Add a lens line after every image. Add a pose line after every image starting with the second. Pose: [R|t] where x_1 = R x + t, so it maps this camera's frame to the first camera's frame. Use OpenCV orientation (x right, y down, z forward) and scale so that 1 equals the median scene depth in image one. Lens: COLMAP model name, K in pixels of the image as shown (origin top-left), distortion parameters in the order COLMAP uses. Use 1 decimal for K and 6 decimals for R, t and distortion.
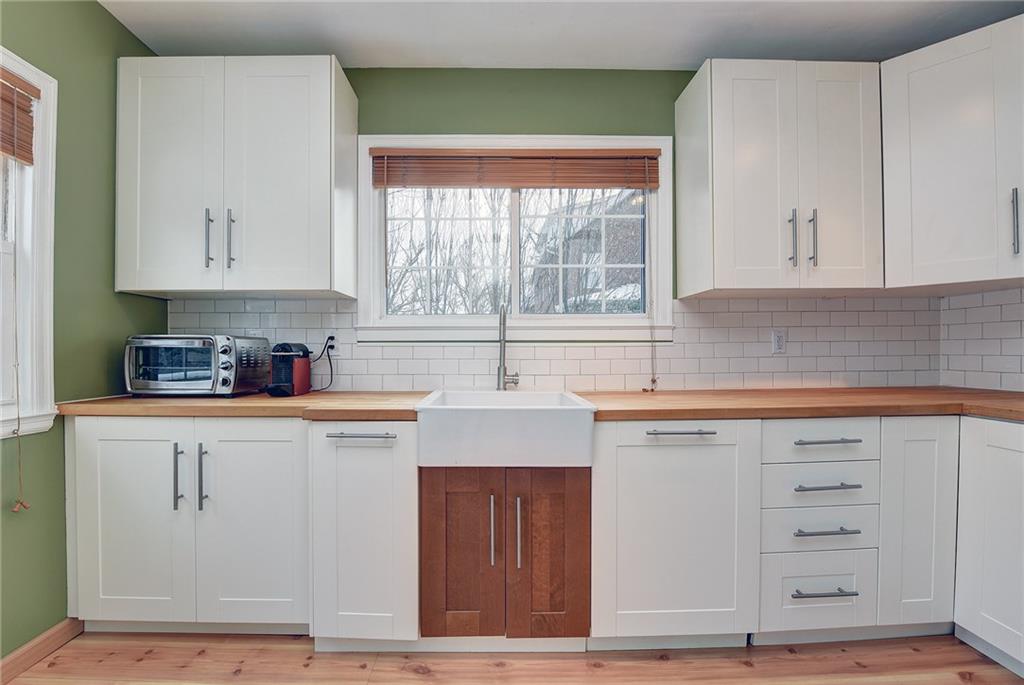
lens RADIAL K [[418.6, 0, 509.8], [0, 418.6, 356.4], [0, 0, 1]] dist [-0.020256, -0.000324]
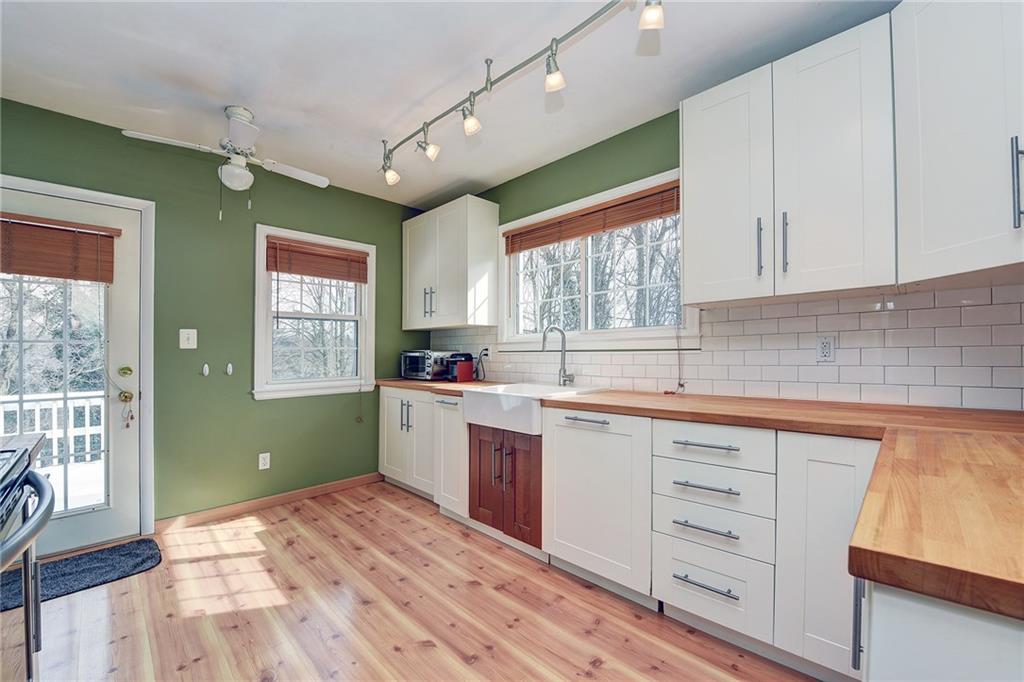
lens RADIAL K [[391.3, 0, 524.7], [0, 391.3, 353.5], [0, 0, 1]] dist [-0.018779, -0.000164]
pose [[0.726423, -0.004026, -0.687236, 0.948630], [-0.001742, 0.999969, -0.007700, -0.020996], [0.687245, 0.006790, 0.726394, -0.061130]]
